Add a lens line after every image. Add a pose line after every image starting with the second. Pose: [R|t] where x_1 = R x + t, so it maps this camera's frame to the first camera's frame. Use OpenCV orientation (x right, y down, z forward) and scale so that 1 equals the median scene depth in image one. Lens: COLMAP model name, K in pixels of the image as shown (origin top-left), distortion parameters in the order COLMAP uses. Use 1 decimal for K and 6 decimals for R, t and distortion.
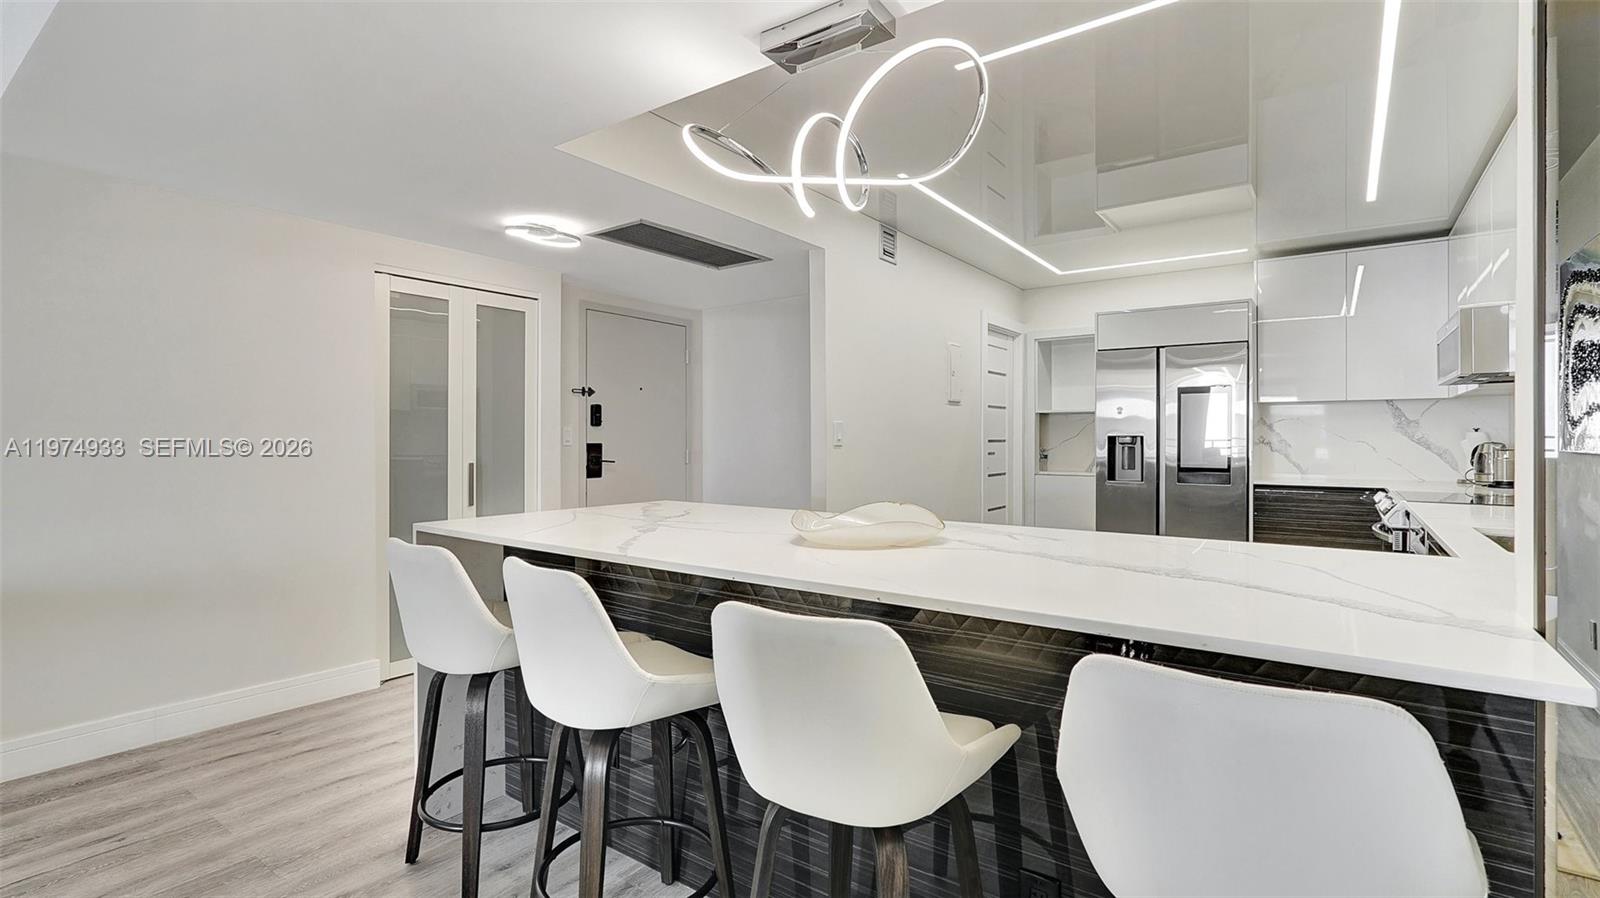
lens RADIAL K [[729.9, 0, 797.2], [0, 729.9, 442.3], [0, 0, 1]] dist [-0.002053, 0.000857]
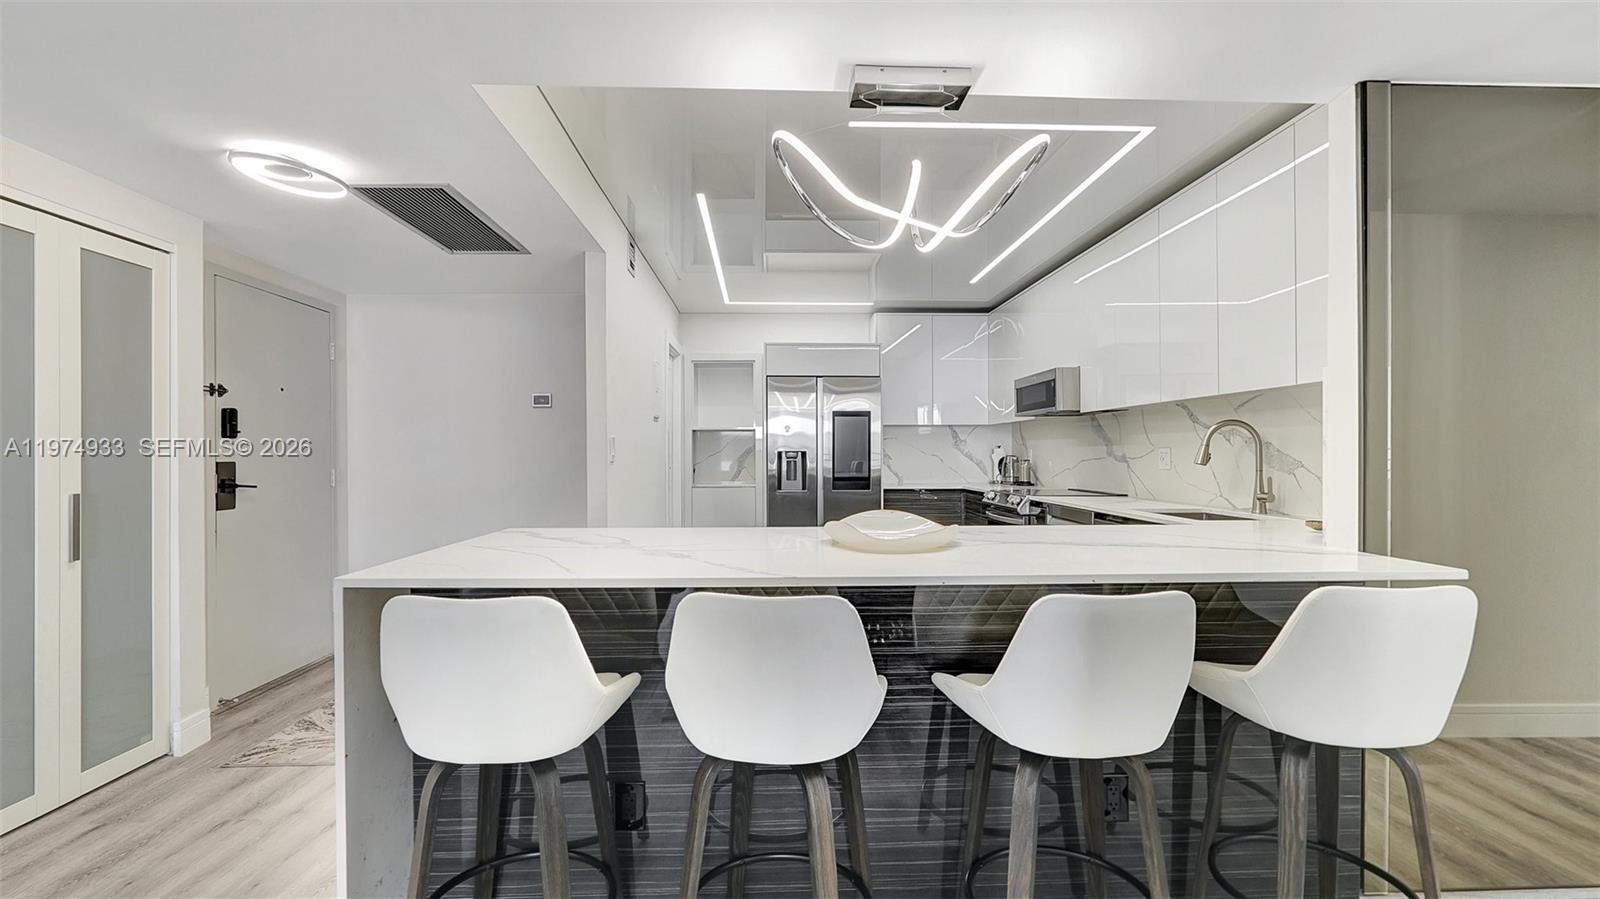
lens RADIAL K [[729.9, 0, 797.2], [0, 729.9, 442.8], [0, 0, 1]] dist [-0.002053, 0.000857]
pose [[0.792697, 0.006362, 0.609583, -0.268221], [0.006340, 0.999805, -0.018679, -0.000385], [-0.609583, 0.018671, 0.792502, 0.084145]]
